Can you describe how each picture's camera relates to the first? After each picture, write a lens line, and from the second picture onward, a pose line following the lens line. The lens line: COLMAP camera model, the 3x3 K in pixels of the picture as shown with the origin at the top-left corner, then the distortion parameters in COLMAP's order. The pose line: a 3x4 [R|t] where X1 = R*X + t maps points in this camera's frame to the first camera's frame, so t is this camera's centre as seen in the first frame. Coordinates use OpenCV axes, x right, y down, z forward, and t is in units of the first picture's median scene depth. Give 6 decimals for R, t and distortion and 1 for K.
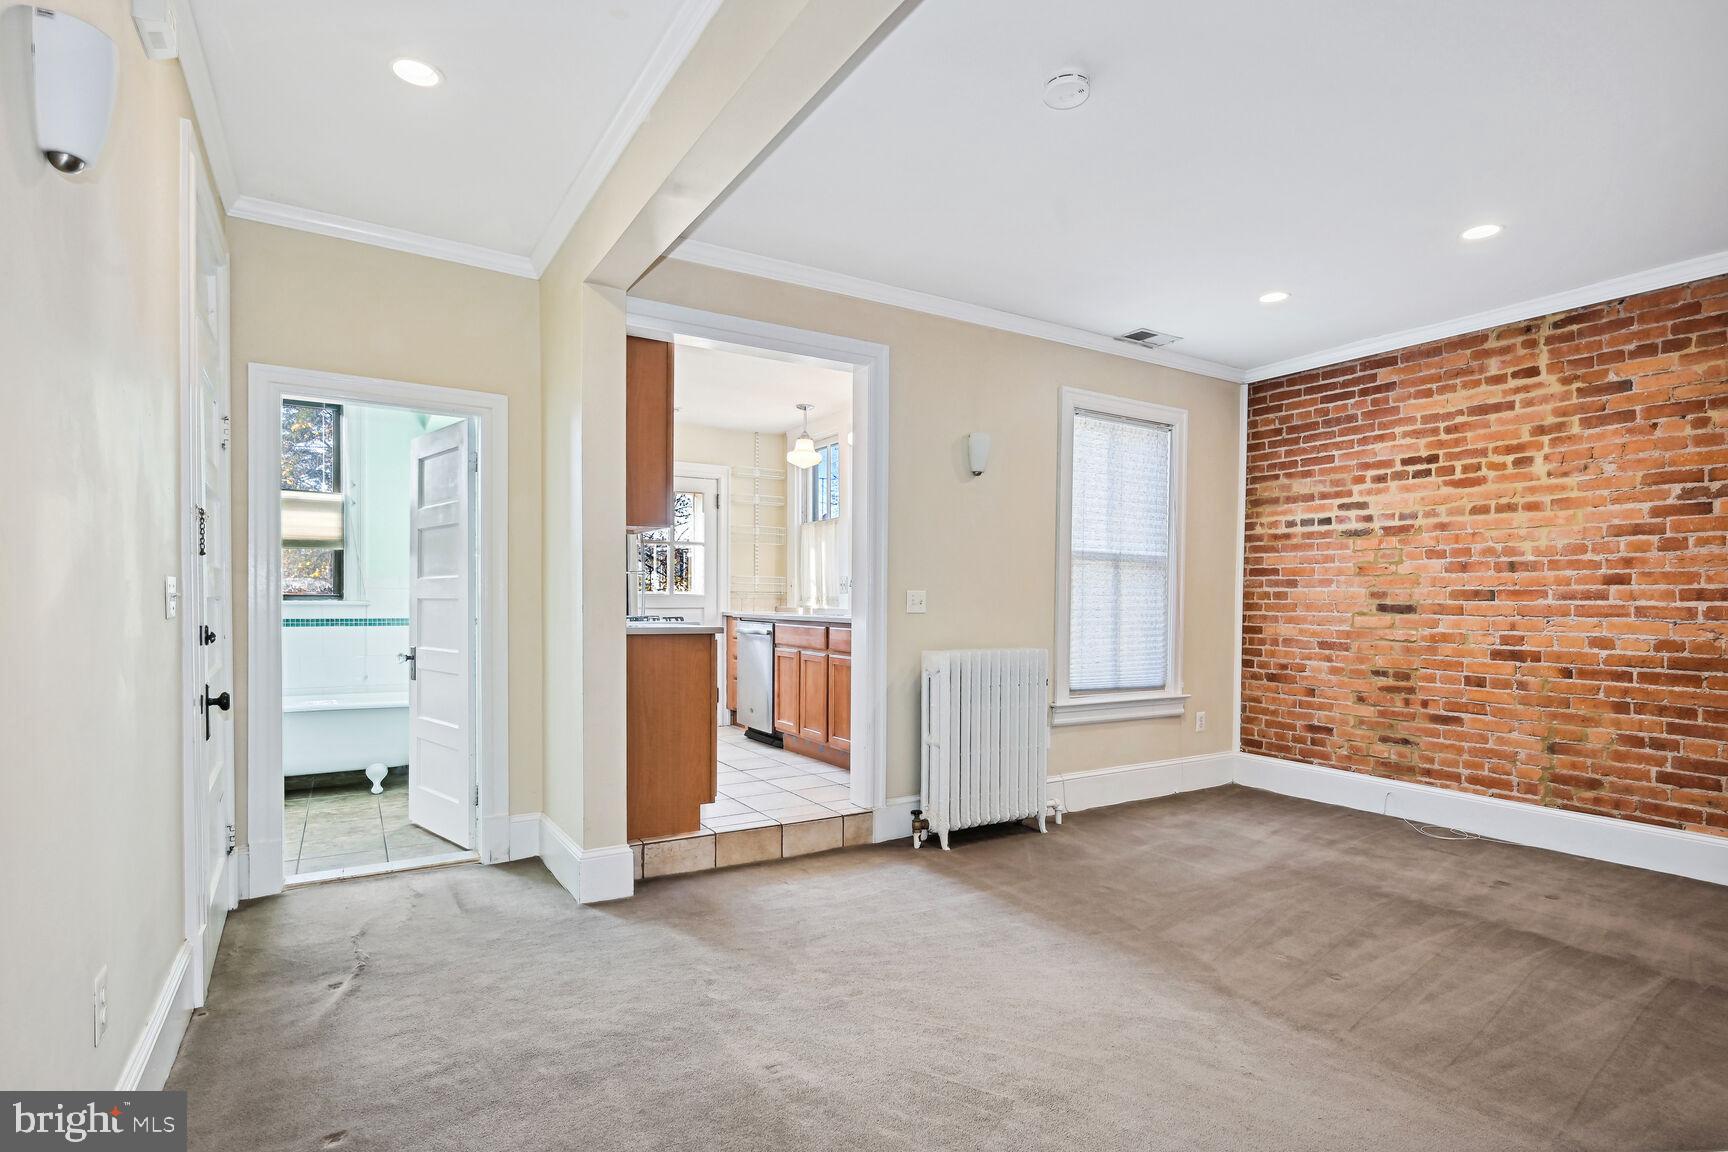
lens RADIAL K [[867.5, 0, 859.6], [0, 867.5, 616.1], [0, 0, 1]] dist [0.000250, 0.000807]
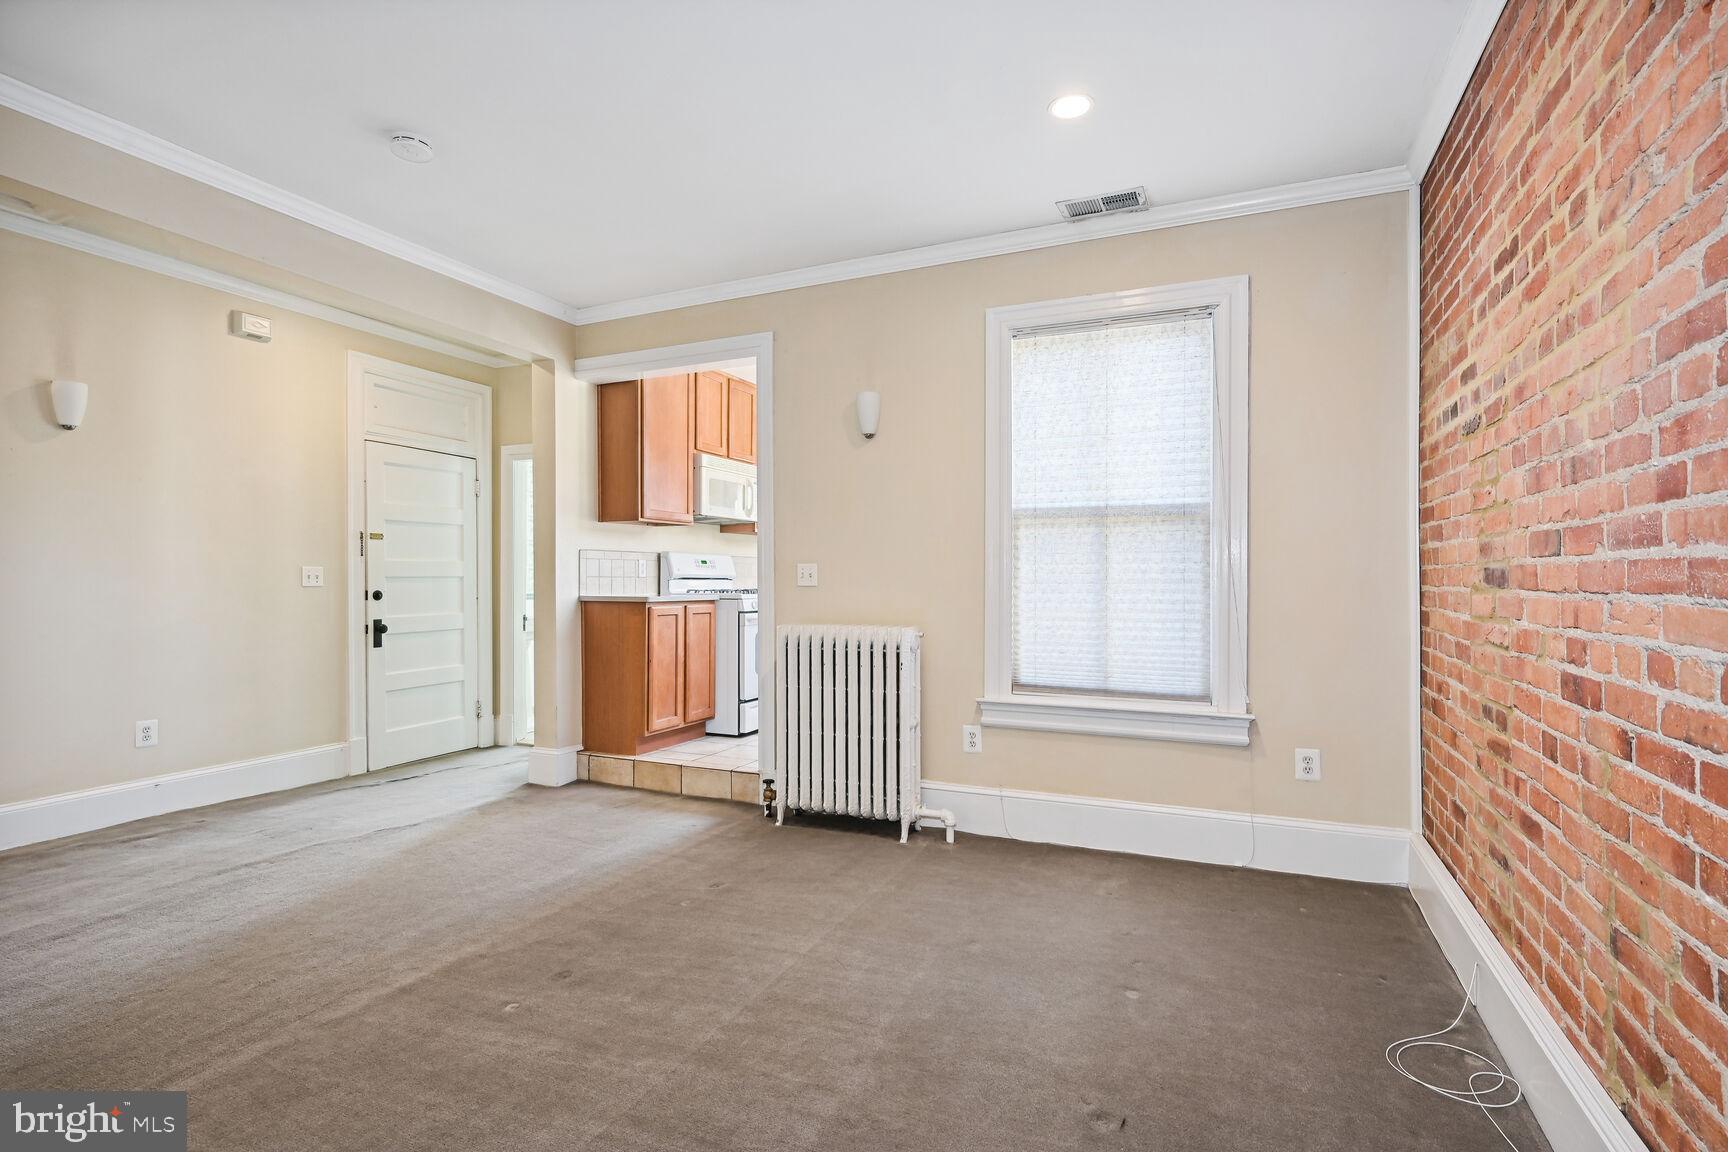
lens RADIAL K [[836.7, 0, 864.0], [0, 836.7, 576.0], [0, 0, 1]] dist [-0.000556, -0.000084]
pose [[0.559799, -0.011435, -0.828550, 0.906841], [-0.009208, 0.999757, -0.020019, 0.003497], [0.828577, 0.018835, 0.559558, 0.516848]]
